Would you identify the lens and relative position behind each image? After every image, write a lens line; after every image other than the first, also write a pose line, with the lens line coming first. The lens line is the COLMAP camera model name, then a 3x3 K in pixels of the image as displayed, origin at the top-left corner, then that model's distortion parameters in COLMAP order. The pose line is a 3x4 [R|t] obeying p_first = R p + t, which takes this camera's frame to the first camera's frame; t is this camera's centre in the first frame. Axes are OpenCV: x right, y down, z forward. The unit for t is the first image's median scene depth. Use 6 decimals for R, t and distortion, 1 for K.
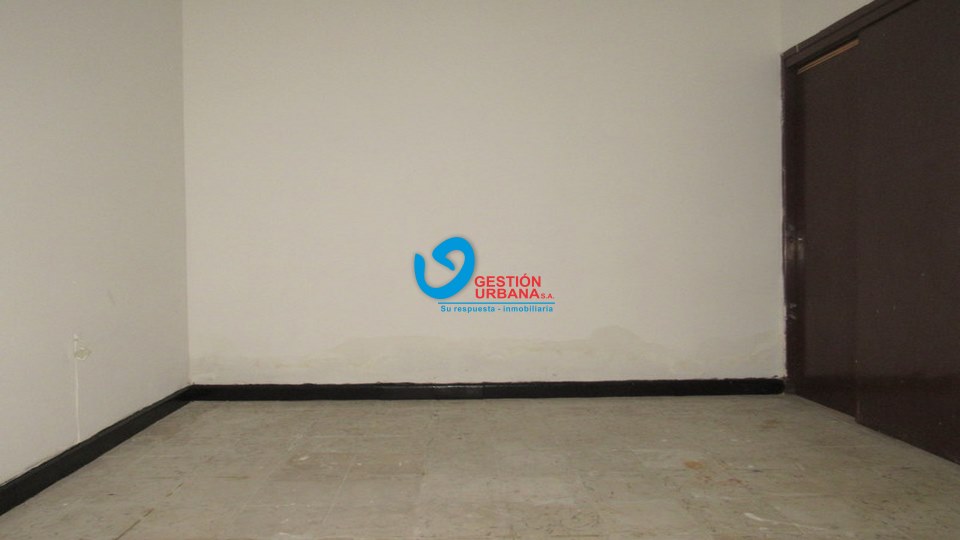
lens RADIAL K [[669.8, 0, 480.0], [0, 669.8, 270.0], [0, 0, 1]] dist [0.022583, 0.000716]
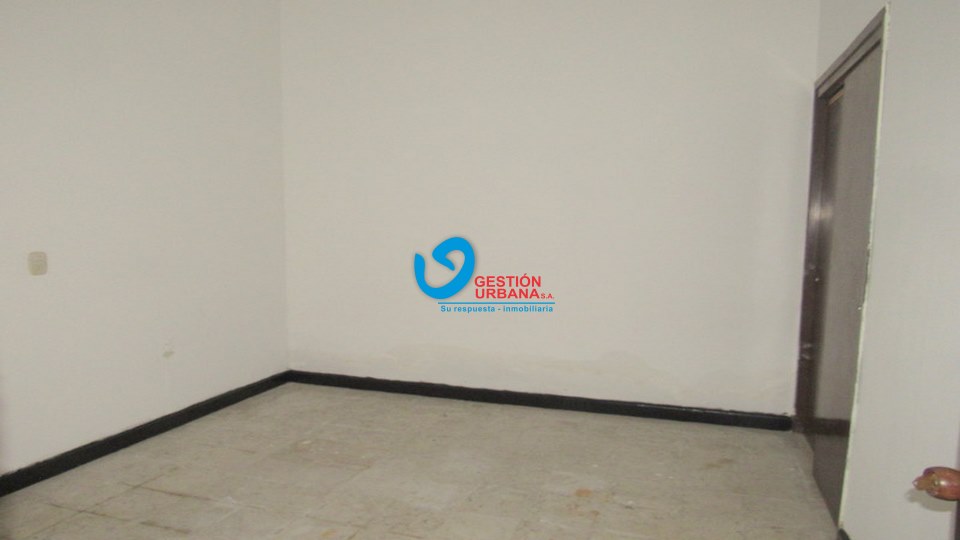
lens RADIAL K [[669.8, 0, 480.0], [0, 669.8, 270.0], [0, 0, 1]] dist [0.022583, 0.000716]
pose [[0.926717, 0.038920, -0.373739, 0.566014], [-0.015068, 0.997671, 0.066532, -0.168374], [0.375458, -0.056024, 0.925145, -0.120856]]
